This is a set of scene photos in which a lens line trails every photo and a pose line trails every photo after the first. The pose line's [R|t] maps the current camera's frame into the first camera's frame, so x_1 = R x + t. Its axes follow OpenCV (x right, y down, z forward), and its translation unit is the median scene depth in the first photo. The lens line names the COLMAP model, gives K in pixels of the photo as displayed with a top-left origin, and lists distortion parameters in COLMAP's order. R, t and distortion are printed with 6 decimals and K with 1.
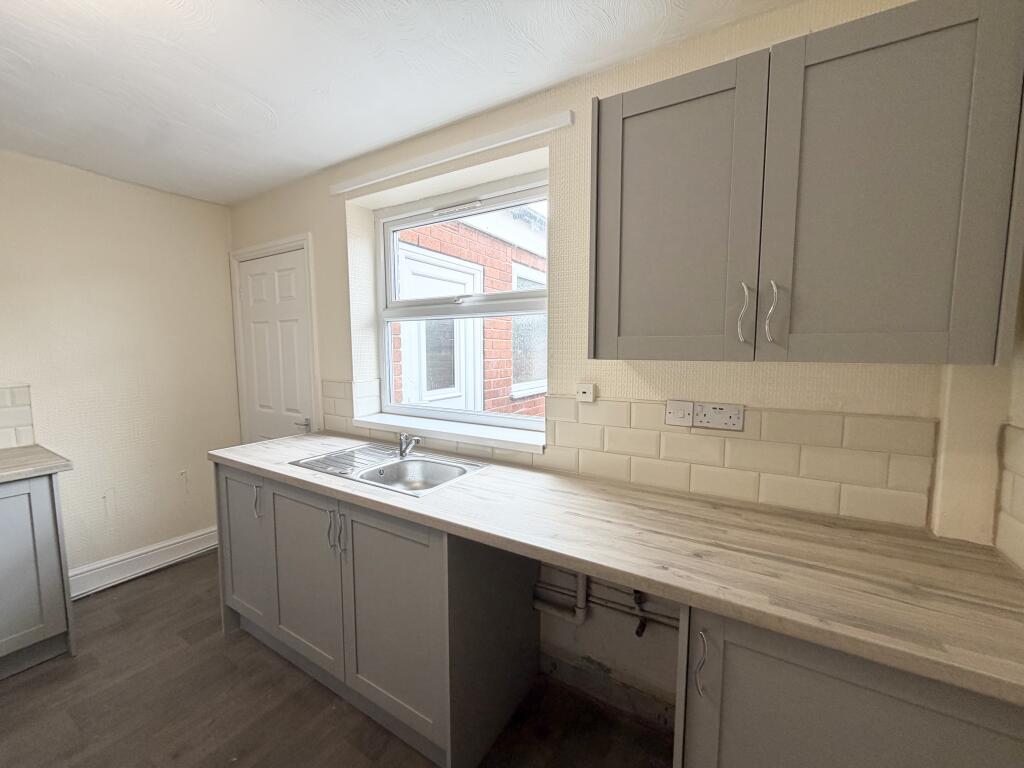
lens RADIAL K [[406.0, 0, 512.0], [0, 406.0, 384.0], [0, 0, 1]] dist [-0.001792, -0.000349]
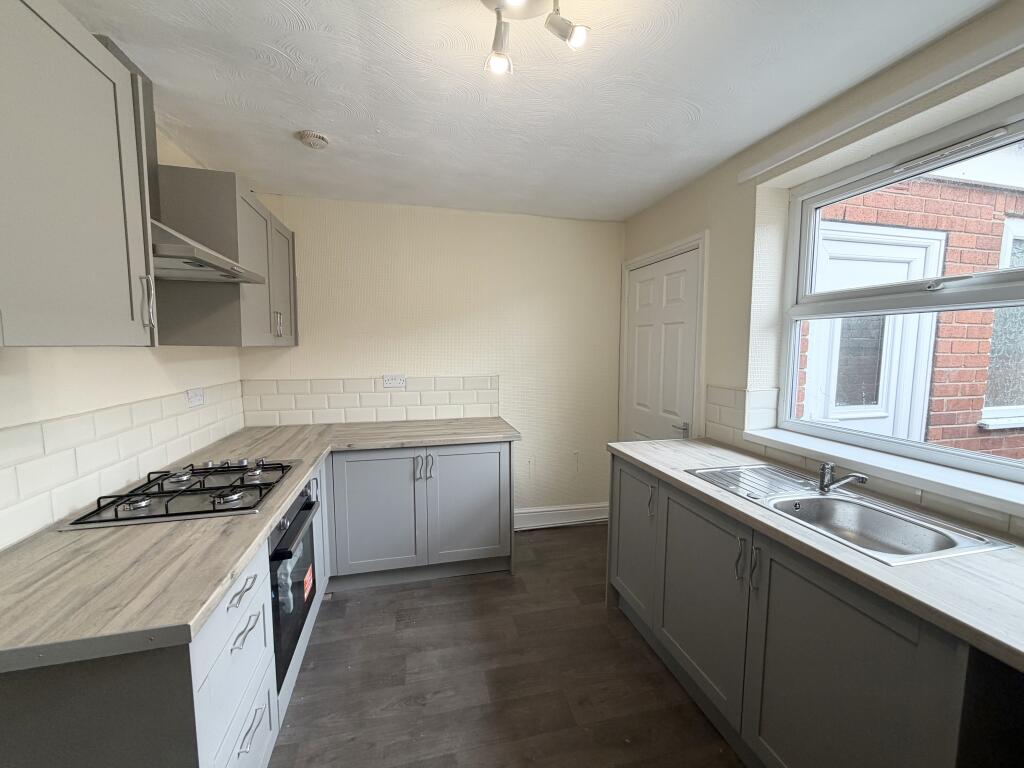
lens RADIAL K [[406.0, 0, 512.0], [0, 406.0, 384.0], [0, 0, 1]] dist [-0.001792, -0.000349]
pose [[0.709373, 0.067980, -0.701548, -0.134353], [-0.064220, 0.997432, 0.031715, -0.013492], [0.701902, 0.022556, 0.711916, 0.005546]]
